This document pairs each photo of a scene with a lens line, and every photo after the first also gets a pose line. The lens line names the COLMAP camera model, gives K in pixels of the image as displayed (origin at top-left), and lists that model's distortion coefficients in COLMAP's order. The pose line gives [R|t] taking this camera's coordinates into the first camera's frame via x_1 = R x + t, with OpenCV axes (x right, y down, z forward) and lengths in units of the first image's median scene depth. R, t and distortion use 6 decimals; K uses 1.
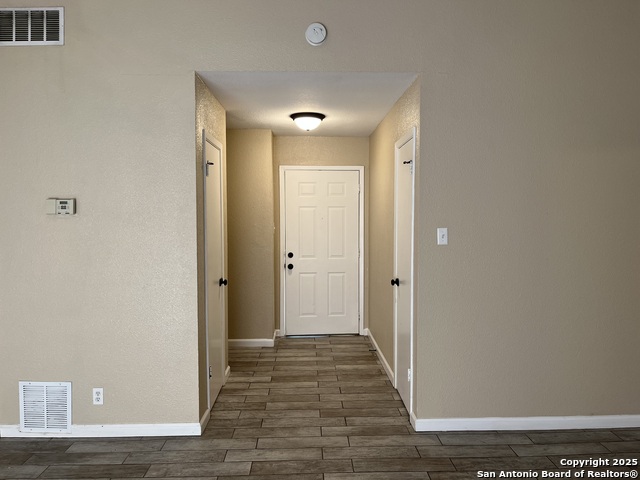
lens RADIAL K [[489.3, 0, 321.5], [0, 489.3, 237.5], [0, 0, 1]] dist [0.032785, -0.036957]
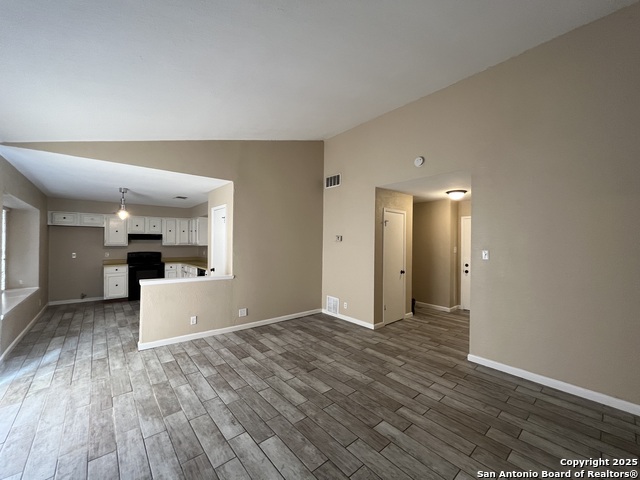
lens RADIAL K [[256.4, 0, 319.3], [0, 256.4, 240.1], [0, 0, 1]] dist [-0.003393, -0.000192]
pose [[0.628929, 0.003721, -0.777454, 0.595312], [-0.051142, 0.998021, -0.036595, 0.008829], [0.775779, 0.062776, 0.627875, -0.063852]]
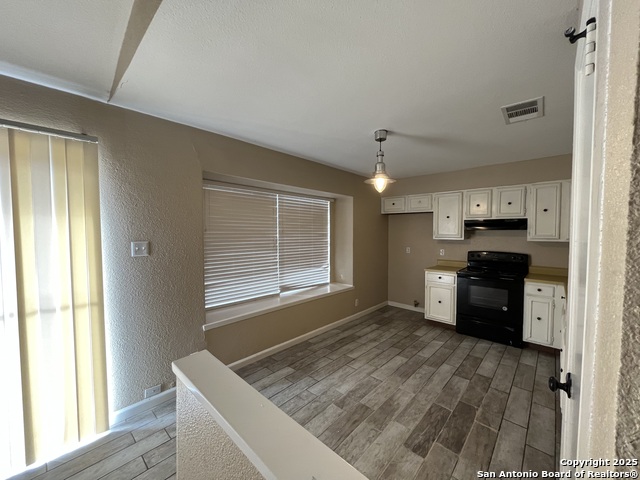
lens RADIAL K [[256.4, 0, 320.3], [0, 256.4, 241.5], [0, 0, 1]] dist [-0.003393, -0.000192]
pose [[-0.698049, 0.037151, -0.715086, -0.536710], [-0.034926, 0.995698, 0.085823, -0.017019], [0.715198, 0.084884, -0.693748, 0.379197]]
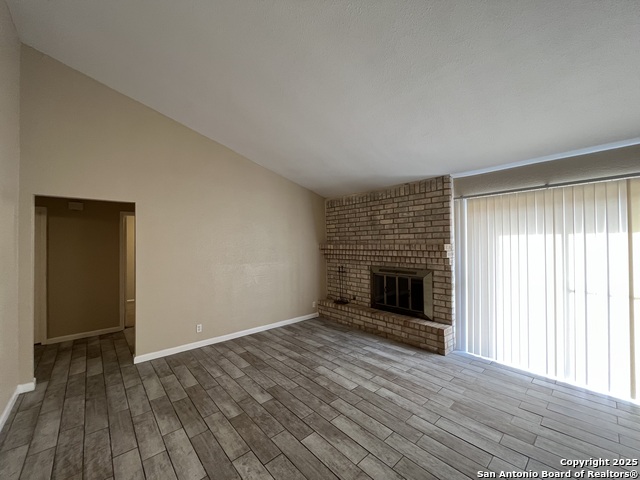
lens RADIAL K [[256.4, 0, 319.8], [0, 256.4, 240.8], [0, 0, 1]] dist [-0.003393, -0.000192]
pose [[-0.642179, 0.011475, 0.766468, -0.471381], [0.048572, 0.998488, 0.025747, -0.045456], [-0.765014, 0.053762, -0.641766, 0.805901]]
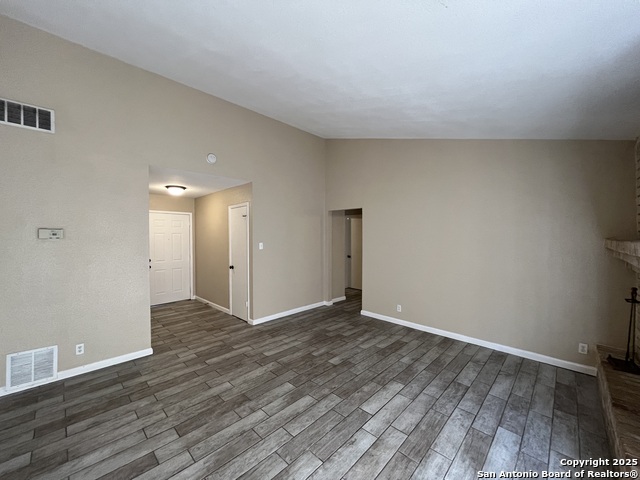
lens RADIAL K [[256.4, 0, 319.7], [0, 256.4, 241.0], [0, 0, 1]] dist [-0.003393, -0.000192]
pose [[0.721234, -0.013616, 0.692557, -0.461614], [0.036338, 0.999174, -0.018199, 0.006666], [-0.691737, 0.038292, 0.721133, -0.179381]]
